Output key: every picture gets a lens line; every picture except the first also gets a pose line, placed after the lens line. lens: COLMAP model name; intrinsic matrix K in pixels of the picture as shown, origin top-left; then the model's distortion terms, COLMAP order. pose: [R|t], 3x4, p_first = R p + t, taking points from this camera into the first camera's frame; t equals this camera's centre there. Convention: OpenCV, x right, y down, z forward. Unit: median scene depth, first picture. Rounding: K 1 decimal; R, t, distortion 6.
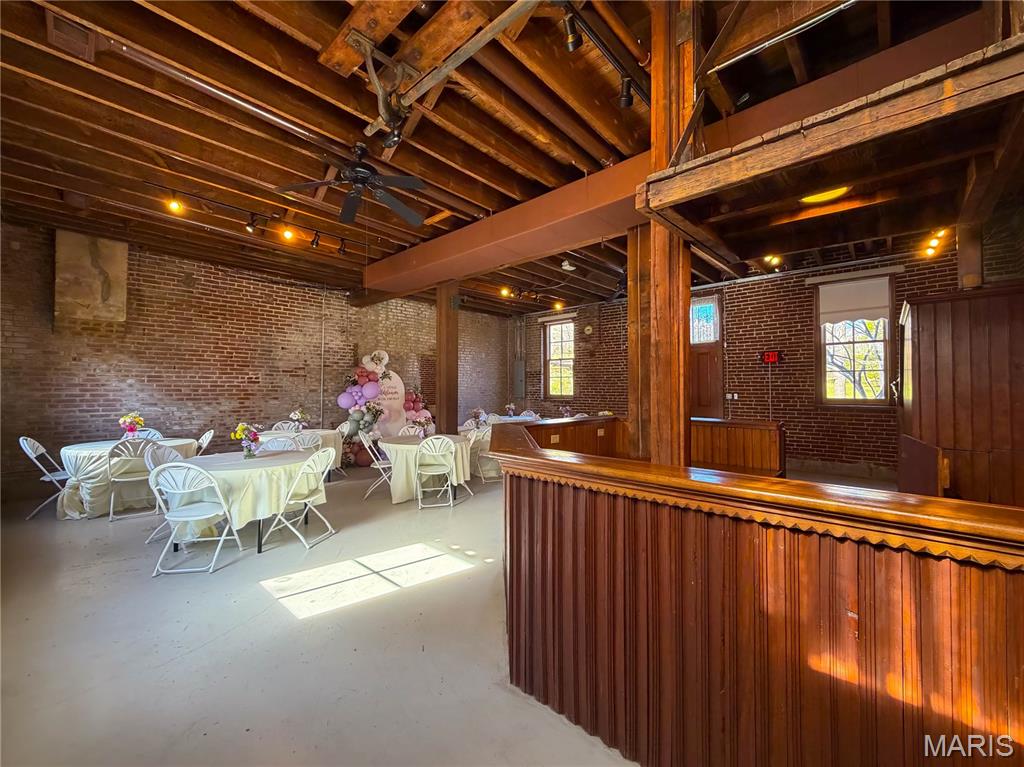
lens RADIAL K [[413.4, 0, 510.6], [0, 413.4, 385.6], [0, 0, 1]] dist [0.001008, 0.000039]
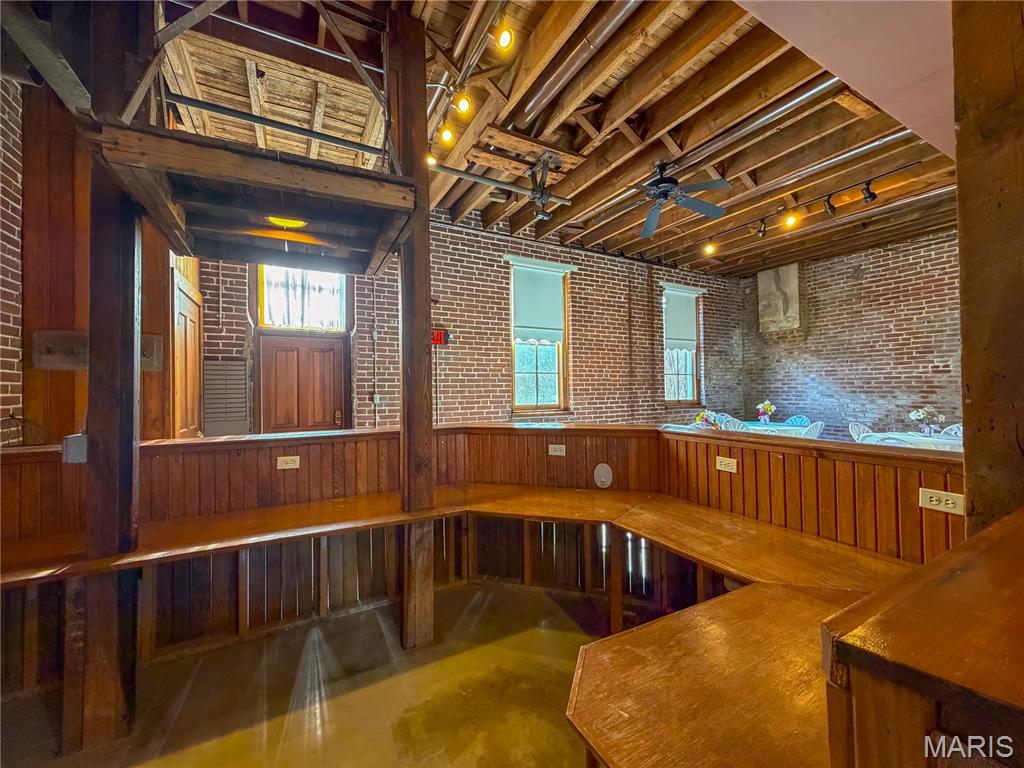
lens RADIAL K [[413.4, 0, 513.1], [0, 413.4, 383.4], [0, 0, 1]] dist [0.001008, 0.000039]
pose [[-0.316547, -0.008463, -0.948539, 0.443765], [0.021694, 0.999634, -0.016159, 0.010704], [0.948329, -0.025693, -0.316247, 0.528165]]
